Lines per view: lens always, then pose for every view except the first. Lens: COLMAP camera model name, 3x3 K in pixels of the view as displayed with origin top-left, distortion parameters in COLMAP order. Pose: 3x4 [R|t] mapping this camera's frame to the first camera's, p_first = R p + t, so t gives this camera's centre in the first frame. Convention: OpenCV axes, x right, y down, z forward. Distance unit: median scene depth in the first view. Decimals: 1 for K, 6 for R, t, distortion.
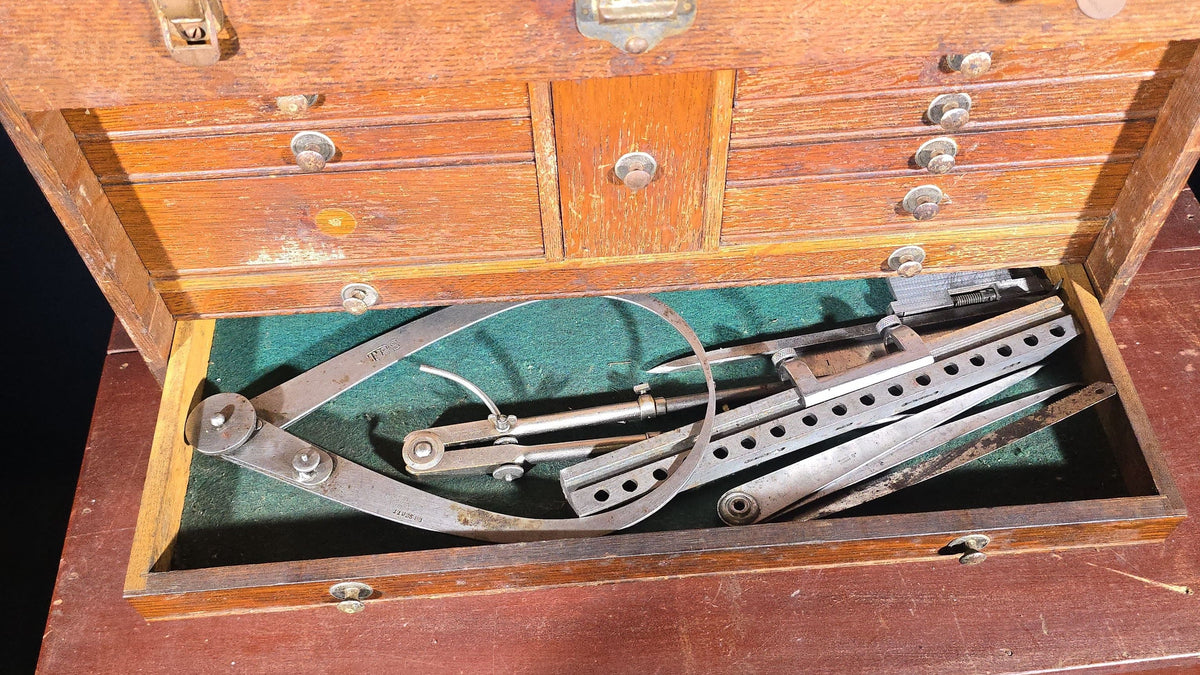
lens RADIAL K [[1086.5, 0, 598.7], [0, 1086.5, 347.8], [0, 0, 1]] dist [0.079540, -0.126504]
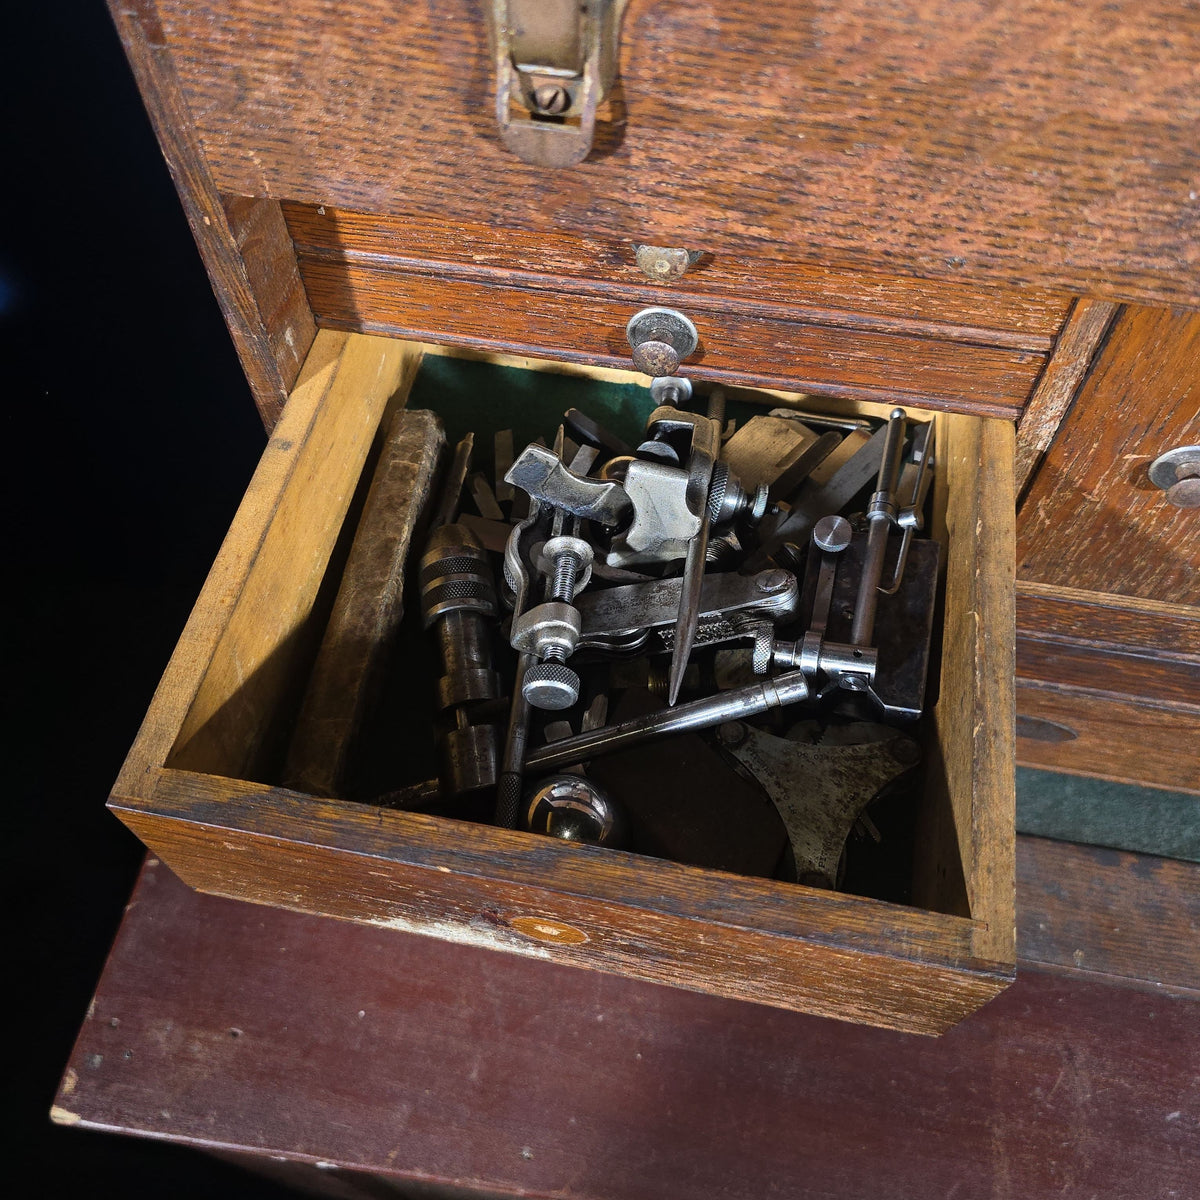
lens RADIAL K [[1112.3, 0, 604.2], [0, 1112.3, 604.2], [0, 0, 1]] dist [0.012806, -0.030190]
pose [[0.970627, 0.216846, -0.104216, -0.200536], [-0.207901, 0.973975, 0.090275, -0.090049], [0.121079, -0.065957, 0.990449, 0.393330]]
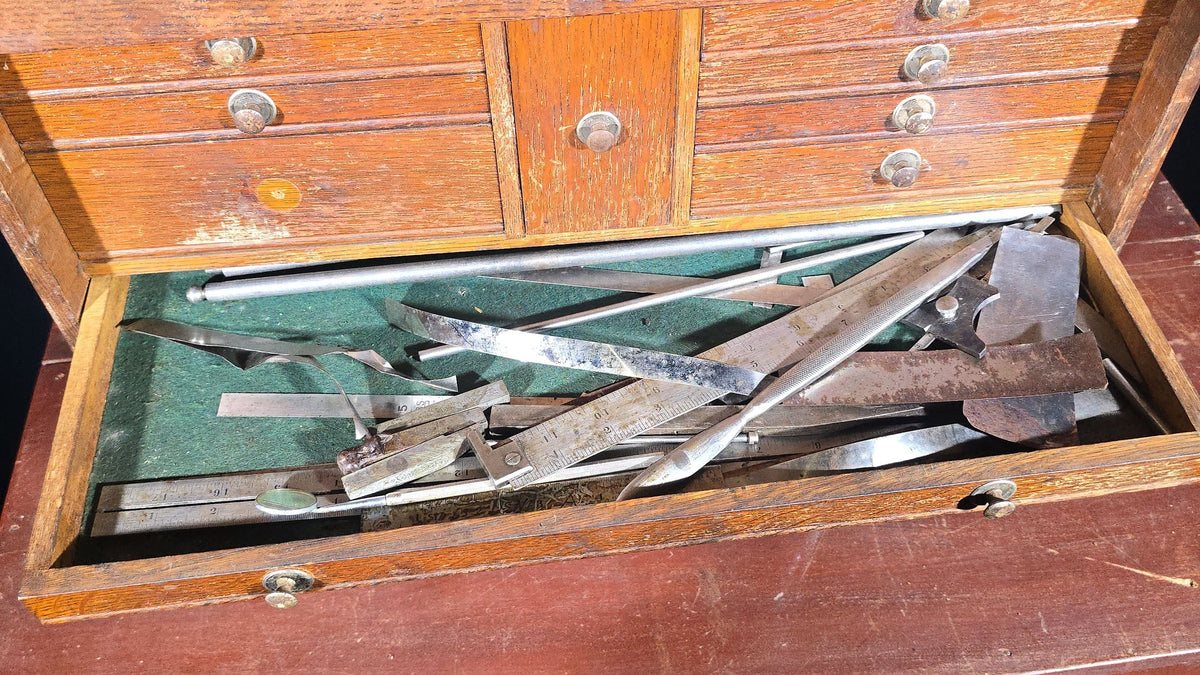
lens RADIAL K [[1090.1, 0, 599.8], [0, 1090.1, 341.2], [0, 0, 1]] dist [0.064864, -0.099823]
pose [[0.999536, -0.015800, 0.026038, 0.007724], [0.017362, 0.997993, -0.060900, 0.079121], [-0.025023, 0.061324, 0.997804, 0.072076]]
